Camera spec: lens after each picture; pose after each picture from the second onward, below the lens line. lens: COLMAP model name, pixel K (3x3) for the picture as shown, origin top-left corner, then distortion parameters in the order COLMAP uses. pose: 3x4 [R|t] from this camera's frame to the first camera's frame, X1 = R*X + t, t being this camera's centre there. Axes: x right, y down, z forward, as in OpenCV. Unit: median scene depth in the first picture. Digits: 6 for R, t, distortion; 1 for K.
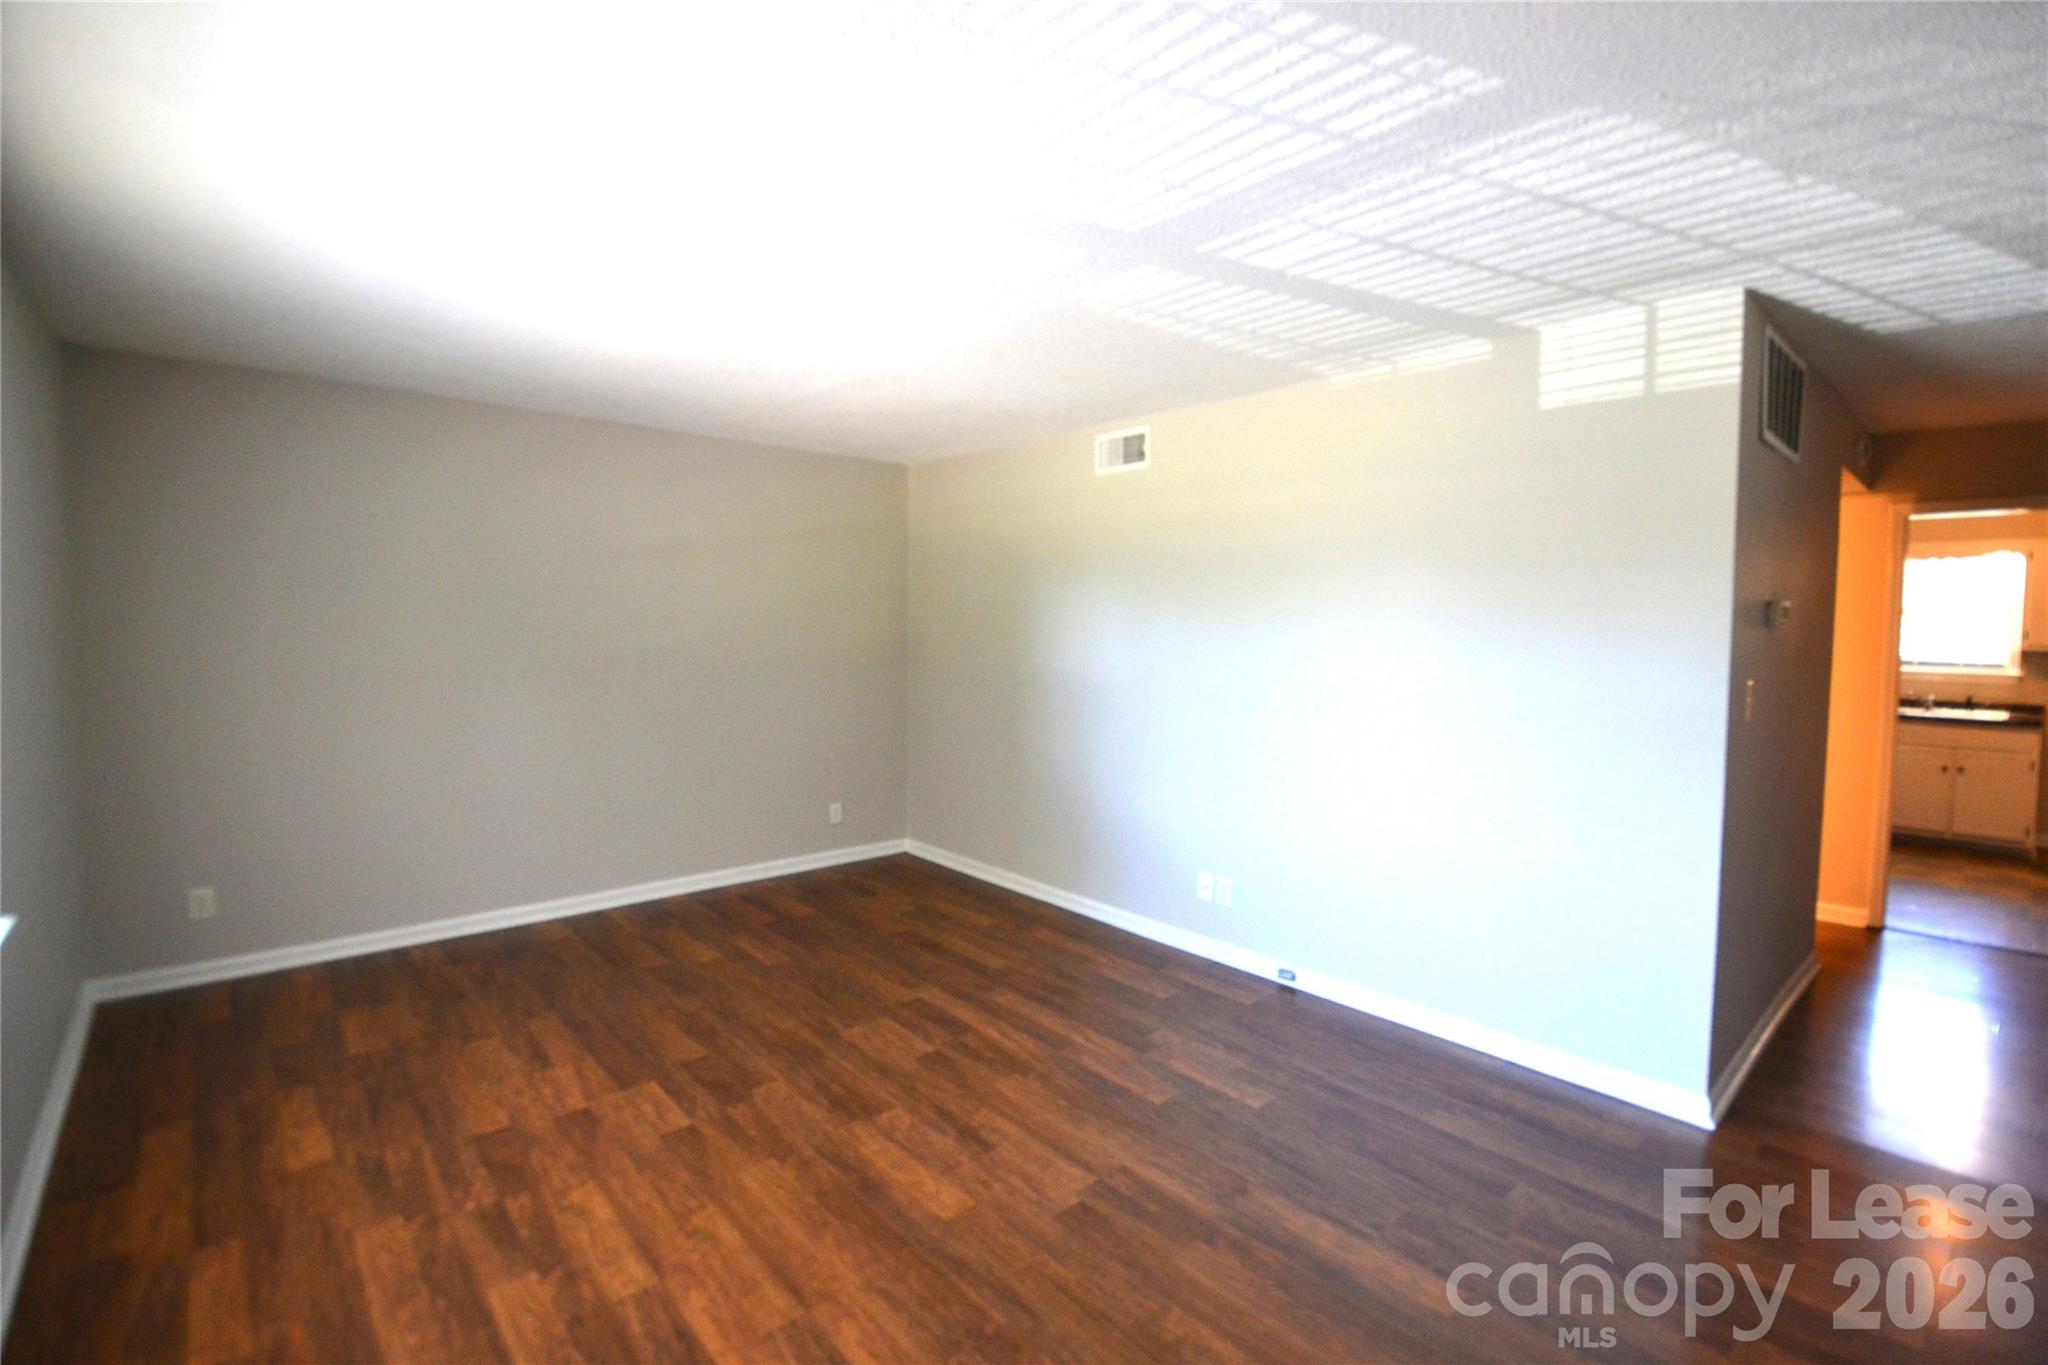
lens RADIAL K [[914.5, 0, 1029.7], [0, 914.5, 678.7], [0, 0, 1]] dist [0.010232, -0.018166]
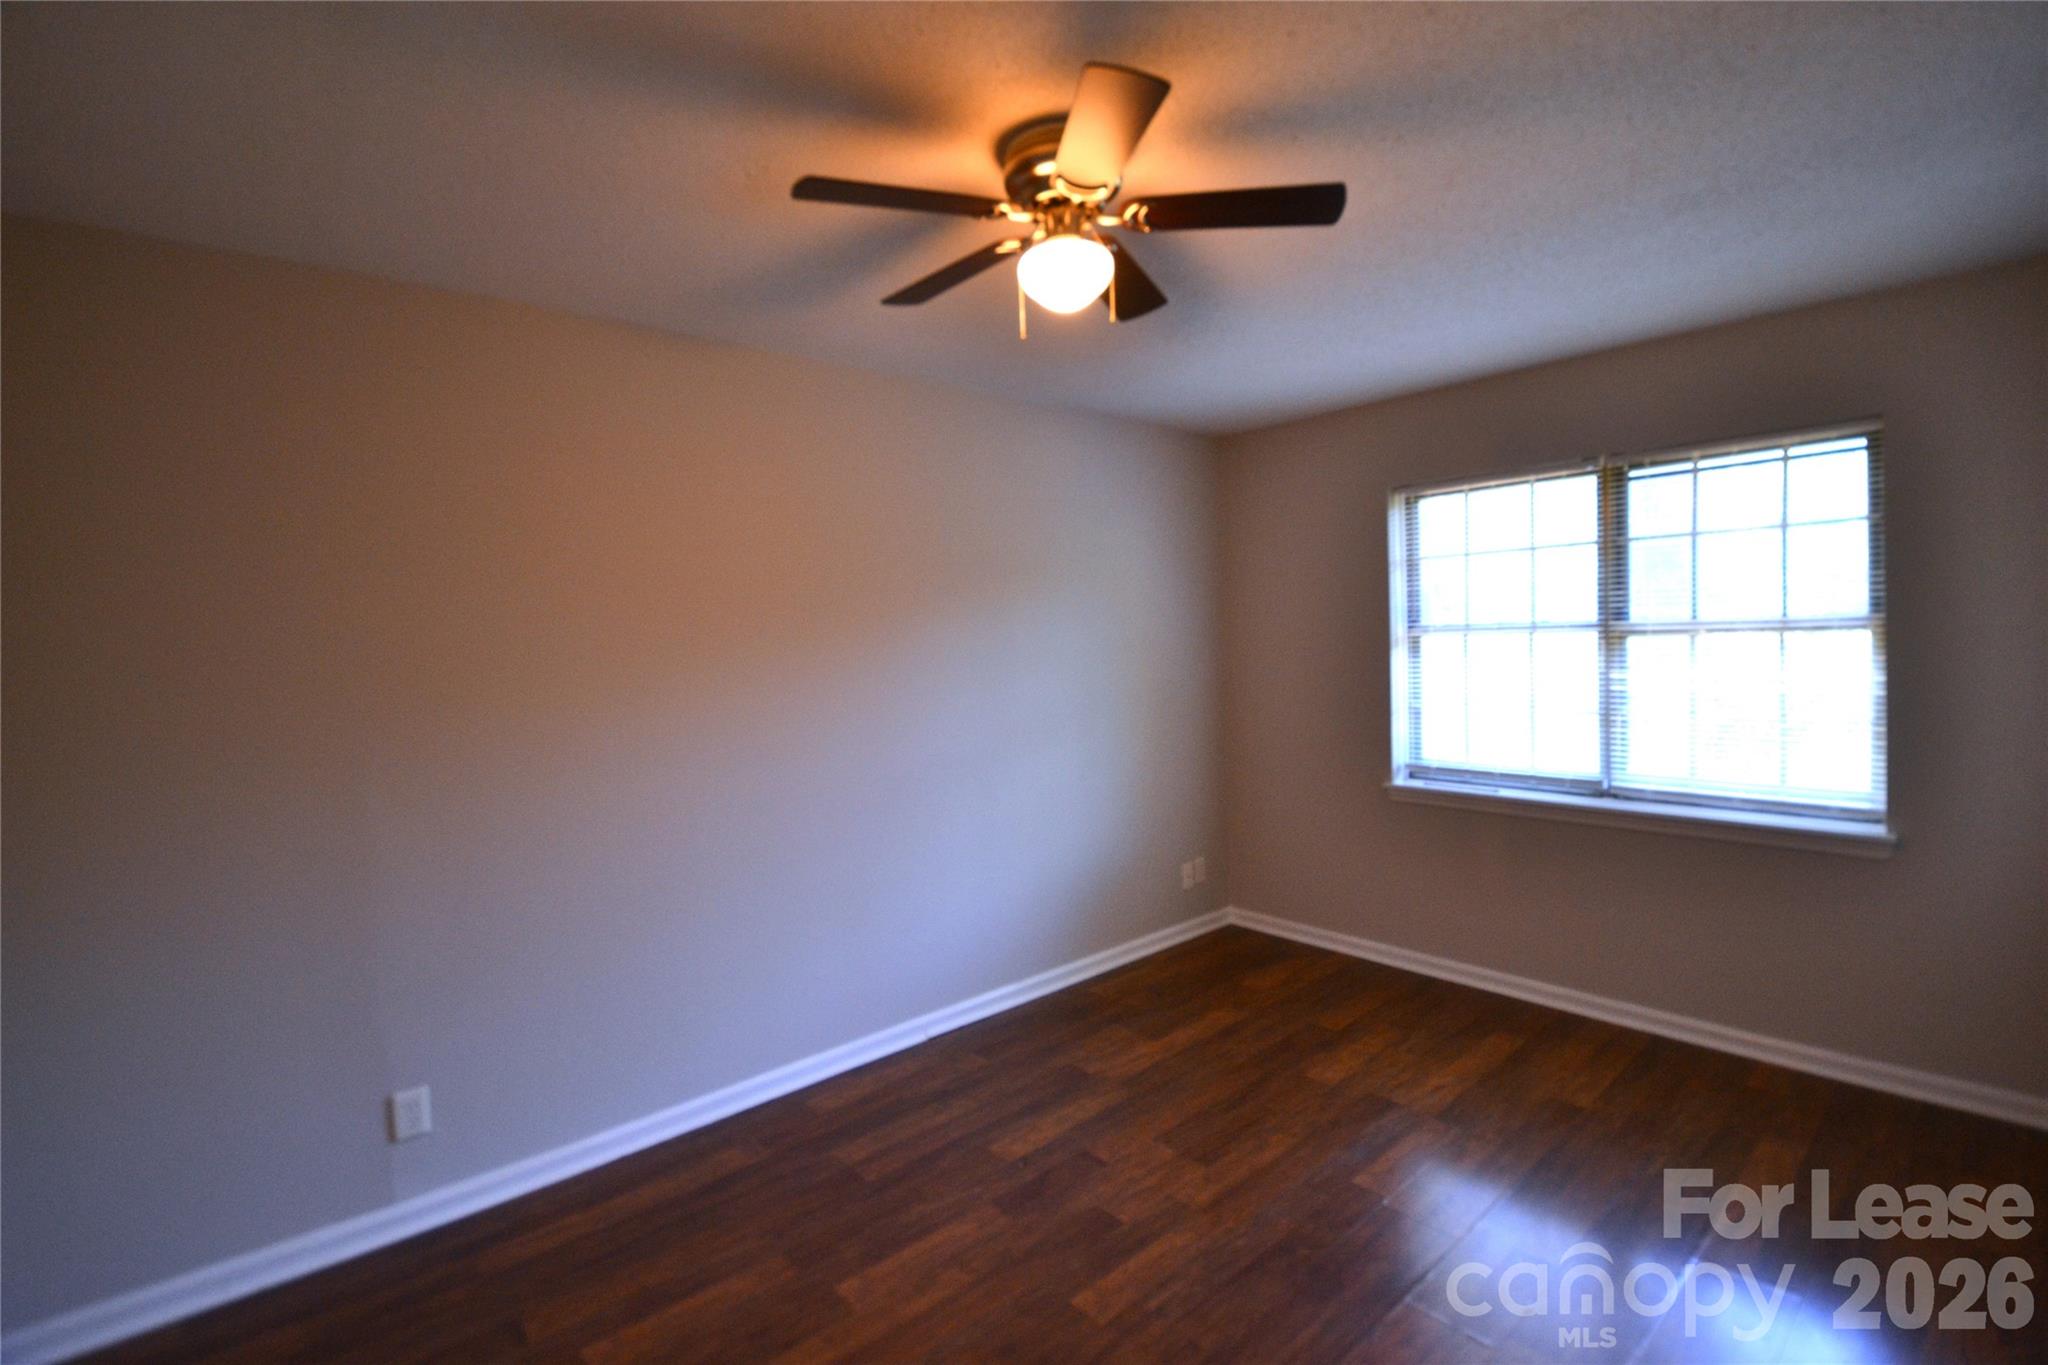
lens RADIAL K [[914.5, 0, 1038.1], [0, 914.5, 672.2], [0, 0, 1]] dist [0.010232, -0.018166]
pose [[-0.004628, 0.022768, -0.999730, 0.458209], [-0.035567, 0.999104, 0.022918, -0.044506], [0.999357, 0.035664, -0.003814, 0.866913]]
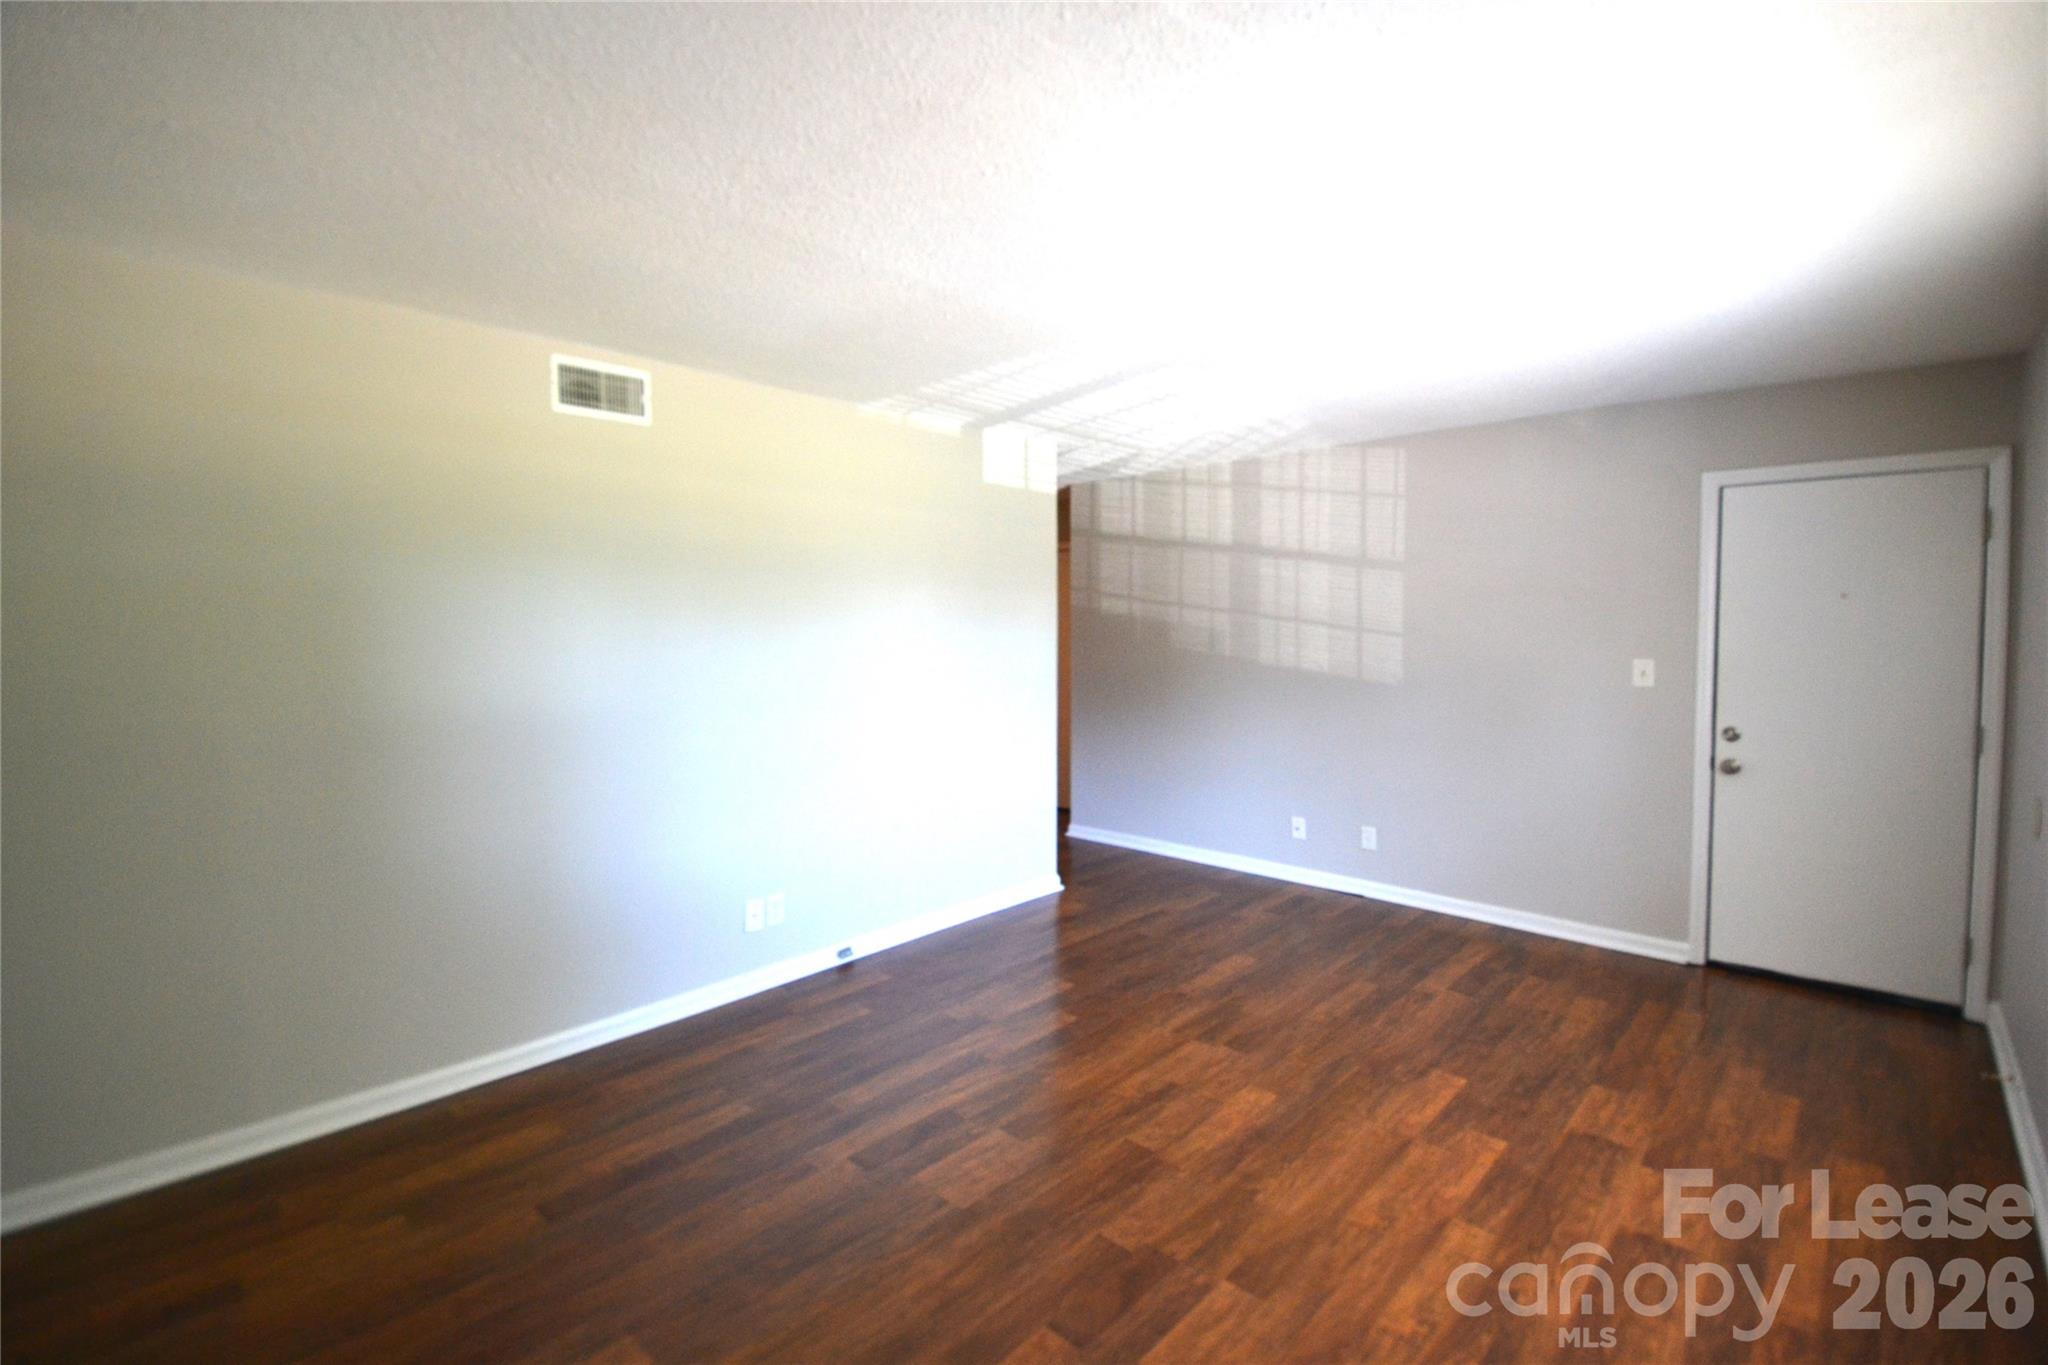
lens RADIAL K [[914.5, 0, 1029.9], [0, 914.5, 671.1], [0, 0, 1]] dist [0.010232, -0.018166]
pose [[-0.088803, -0.065881, 0.993868, -1.042268], [0.069742, 0.994950, 0.072184, -0.088646], [-0.993605, 0.075724, -0.083760, 1.139523]]
